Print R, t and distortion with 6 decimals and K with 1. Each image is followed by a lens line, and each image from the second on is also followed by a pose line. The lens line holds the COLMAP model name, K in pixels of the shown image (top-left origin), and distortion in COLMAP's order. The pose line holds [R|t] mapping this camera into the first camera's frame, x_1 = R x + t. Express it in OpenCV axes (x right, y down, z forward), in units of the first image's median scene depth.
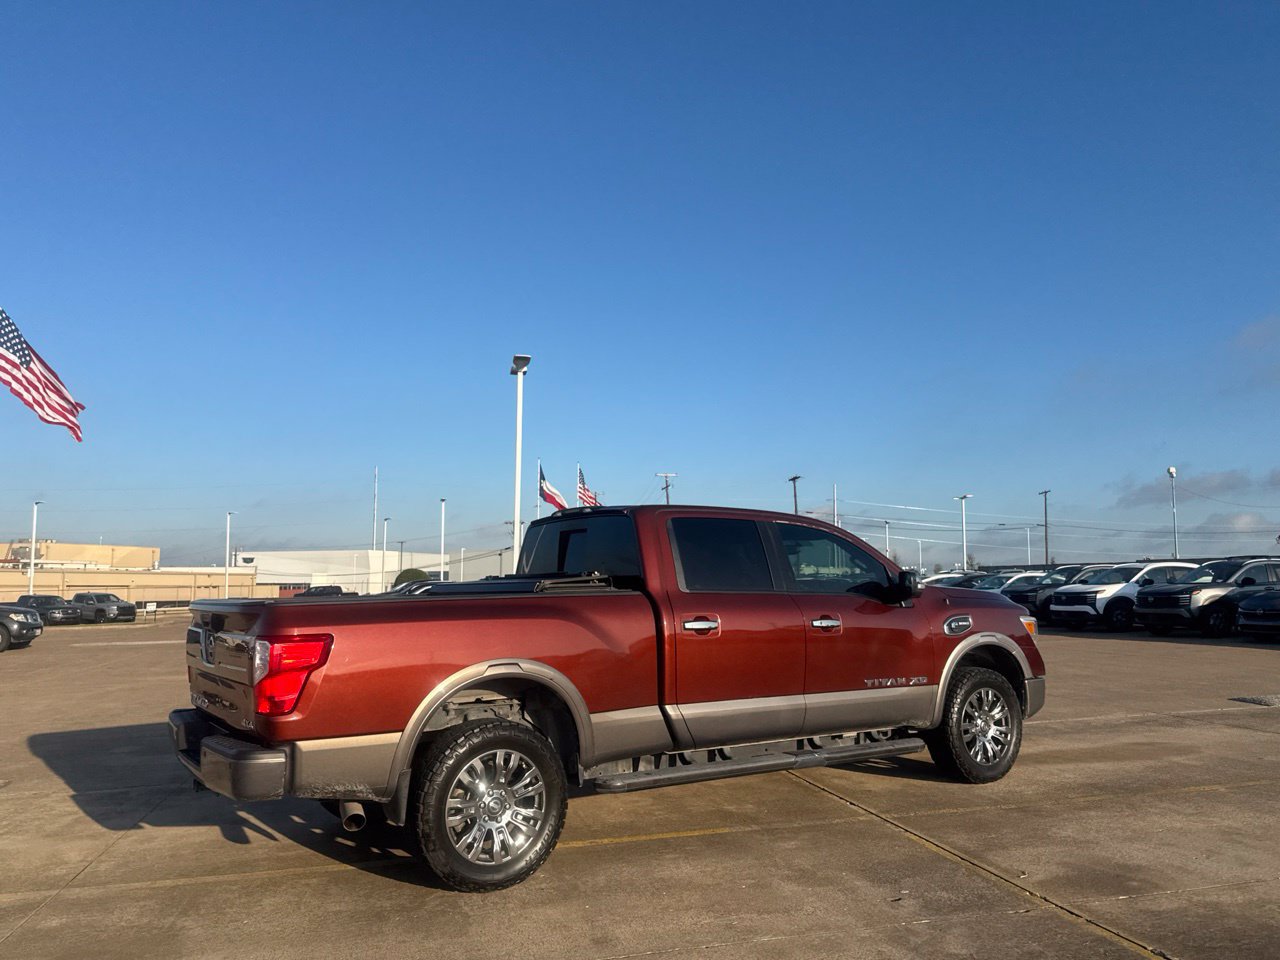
lens RADIAL K [[952.3, 0, 643.0], [0, 952.3, 488.3], [0, 0, 1]] dist [0.044152, -0.057294]
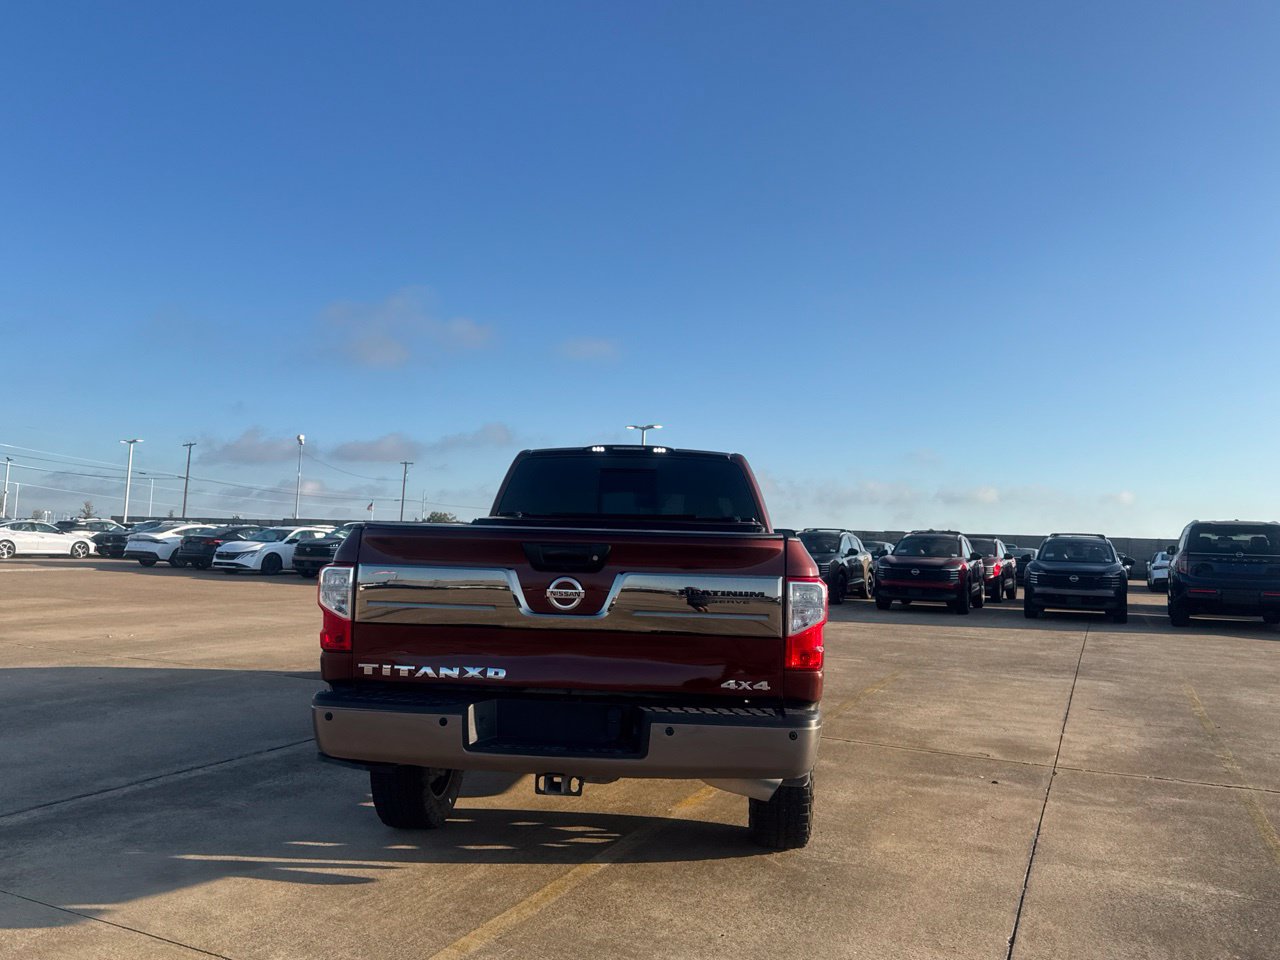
lens RADIAL K [[952.3, 0, 640.0], [0, 952.3, 475.2], [0, 0, 1]] dist [0.044152, -0.057294]
pose [[0.635298, 0.090411, 0.766957, -0.759353], [-0.115581, 0.993069, -0.021326, 0.066725], [-0.763569, -0.075097, 0.641344, 0.389889]]
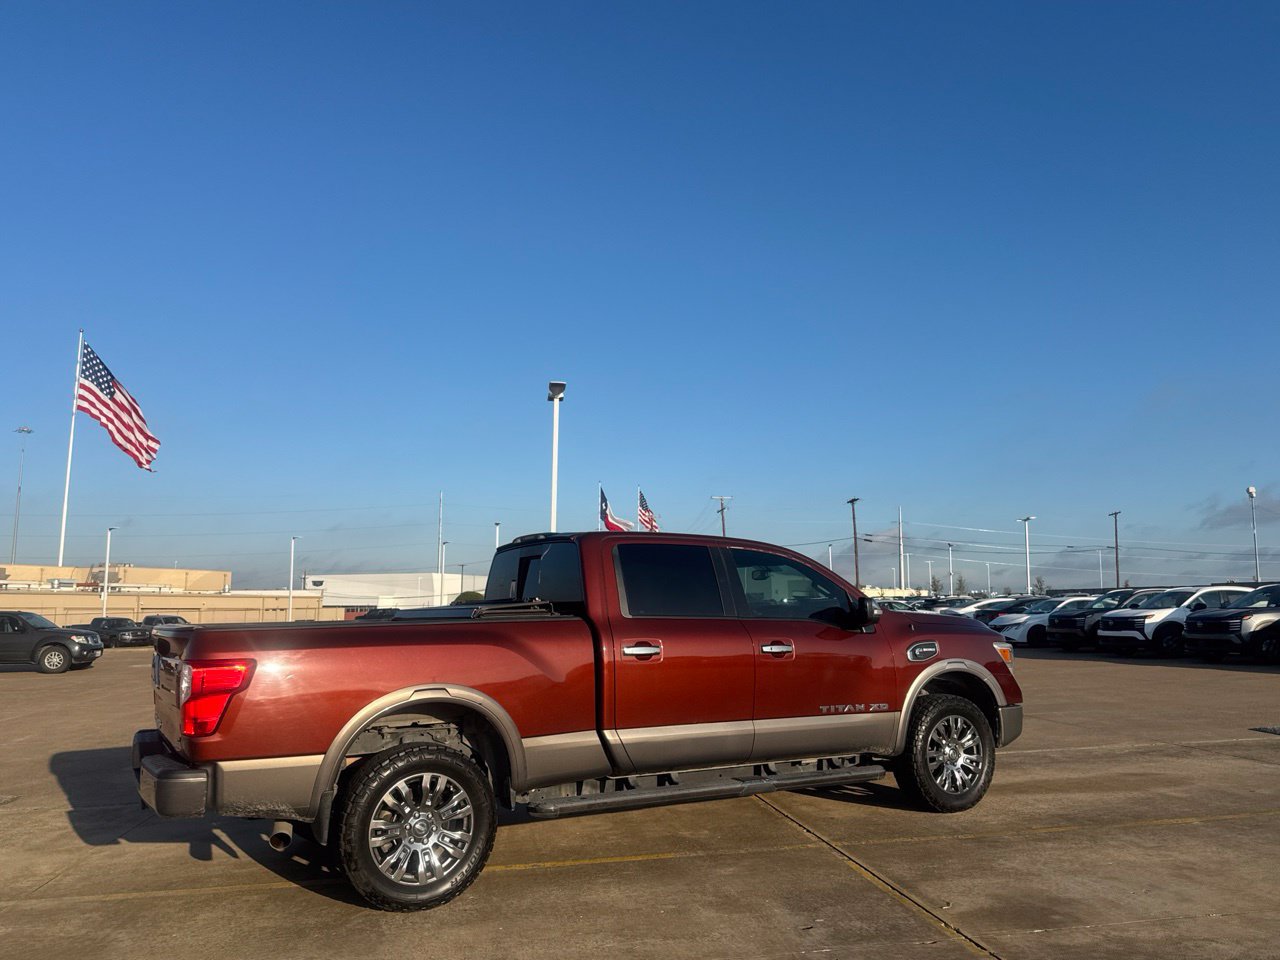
lens RADIAL K [[952.3, 0, 644.9], [0, 952.3, 494.0], [0, 0, 1]] dist [0.044152, -0.057294]
pose [[0.997975, -0.006275, -0.063290, 0.112473], [0.005125, 0.999819, -0.018328, -0.003454], [0.063394, 0.017966, 0.997827, -0.009804]]
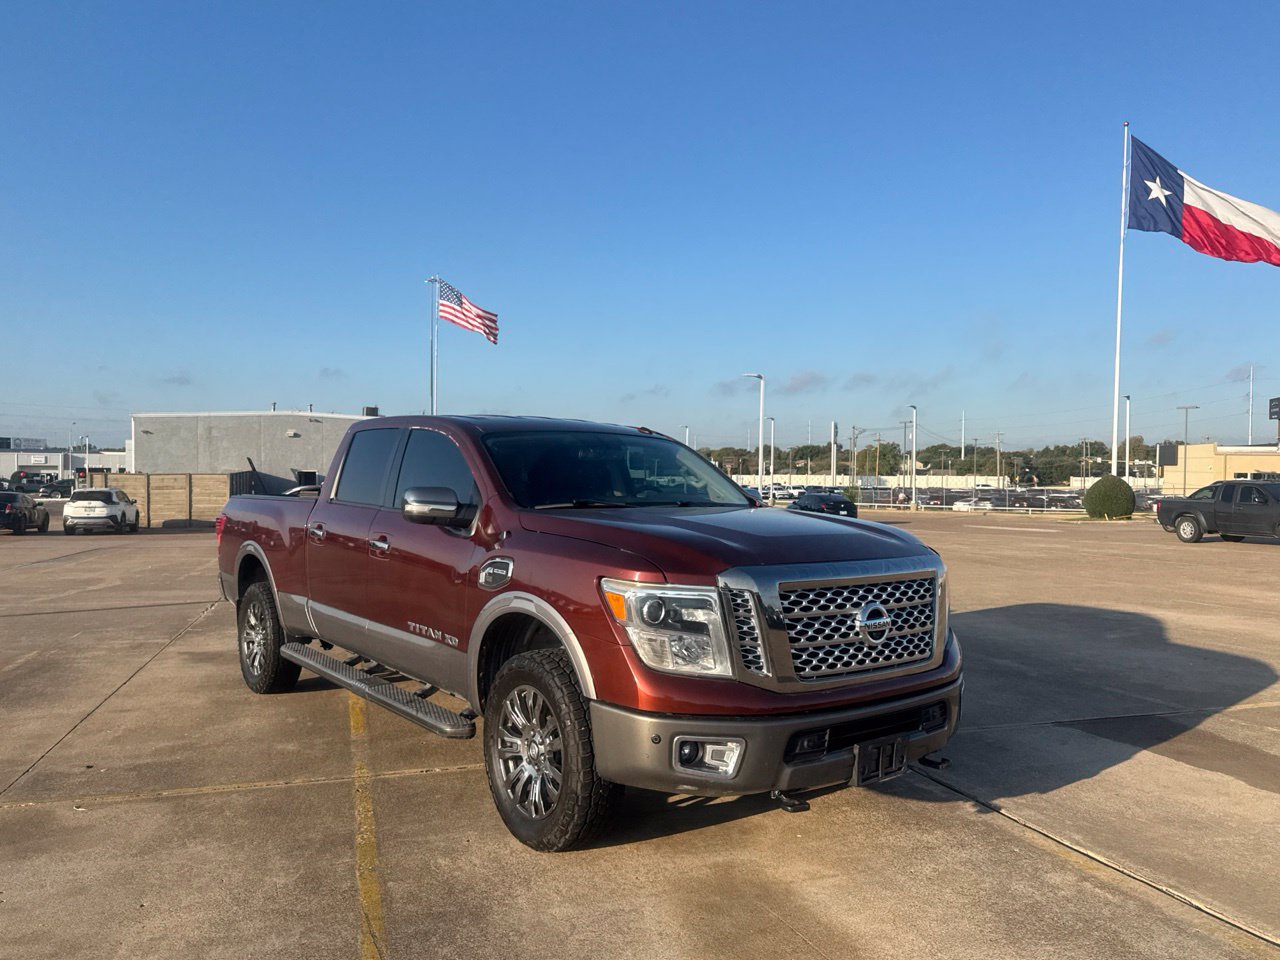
lens RADIAL K [[952.3, 0, 632.9], [0, 952.3, 510.8], [0, 0, 1]] dist [0.044152, -0.057294]
pose [[0.058833, 0.042965, -0.997343, 1.007298], [0.094142, 0.994382, 0.048391, 0.087193], [0.993819, -0.096739, 0.054458, 1.126458]]
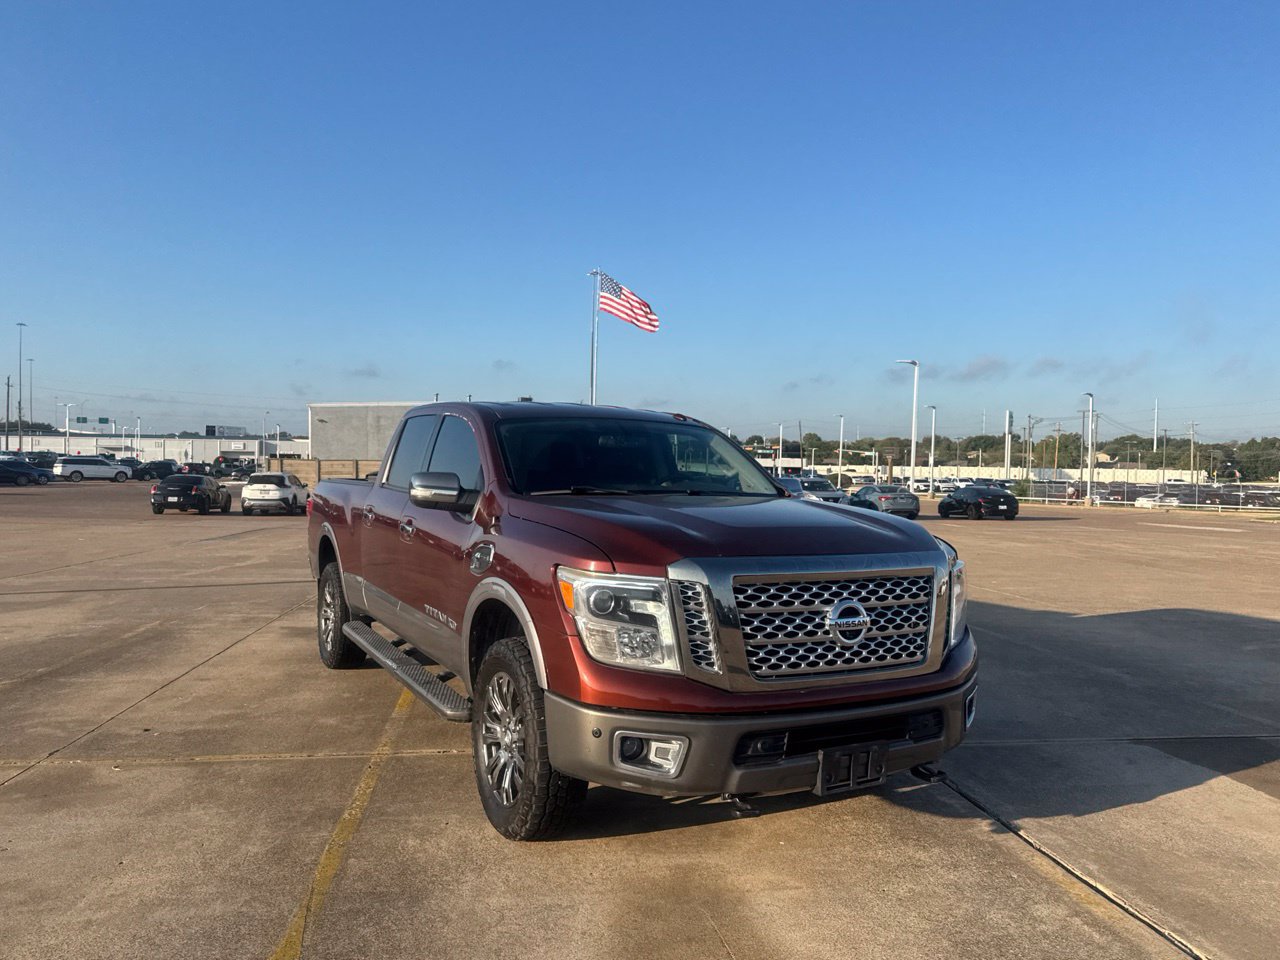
lens RADIAL K [[952.3, 0, 633.1], [0, 952.3, 510.4], [0, 0, 1]] dist [0.044152, -0.057294]
pose [[-0.104882, 0.052798, -0.993082, 0.987626], [0.085389, 0.995380, 0.043902, 0.099712], [0.990812, -0.080194, -0.108906, 1.241069]]
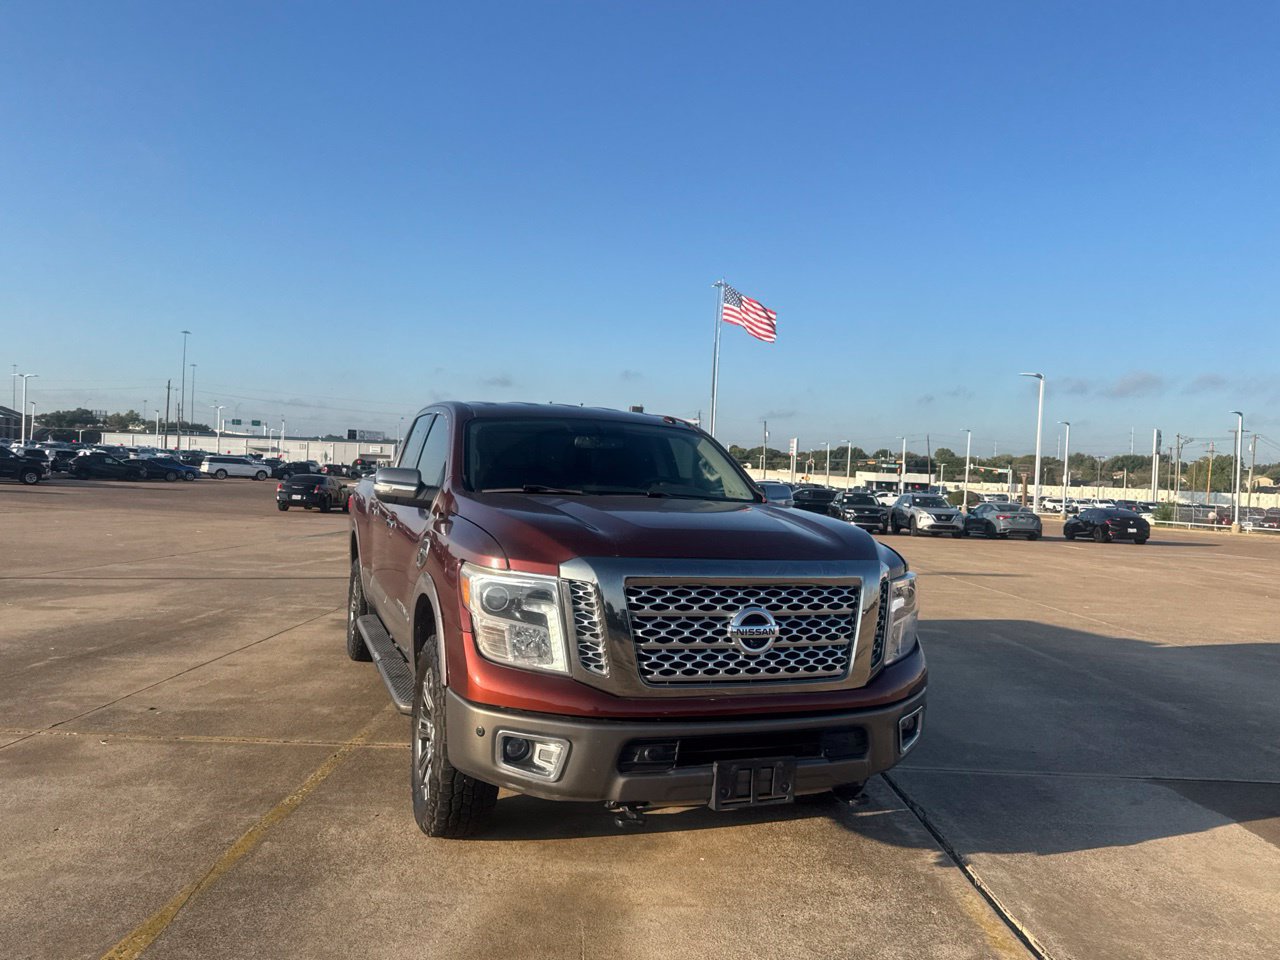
lens RADIAL K [[952.3, 0, 628.3], [0, 952.3, 498.1], [0, 0, 1]] dist [0.044152, -0.057294]
pose [[-0.232777, 0.024595, -0.972219, 0.958547], [0.060283, 0.998123, 0.010816, 0.115781], [0.970660, -0.056090, -0.233823, 1.358046]]
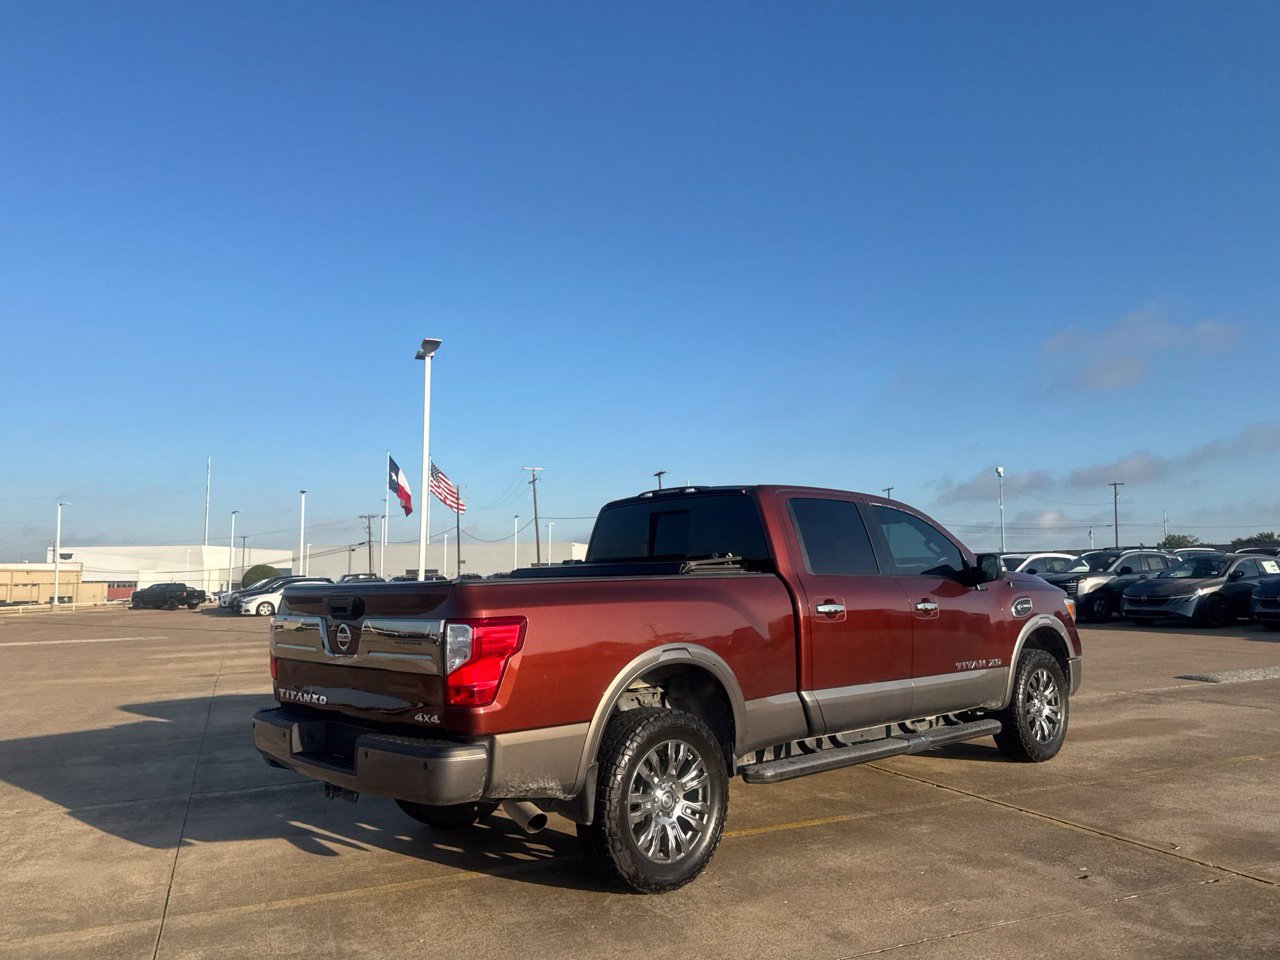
lens RADIAL K [[952.3, 0, 643.4], [0, 952.3, 485.4], [0, 0, 1]] dist [0.044152, -0.057294]
pose [[0.987940, 0.009095, 0.154567, -0.242347], [-0.009415, 0.999955, 0.001339, 0.016419], [-0.154548, -0.002778, 0.987981, 0.058581]]
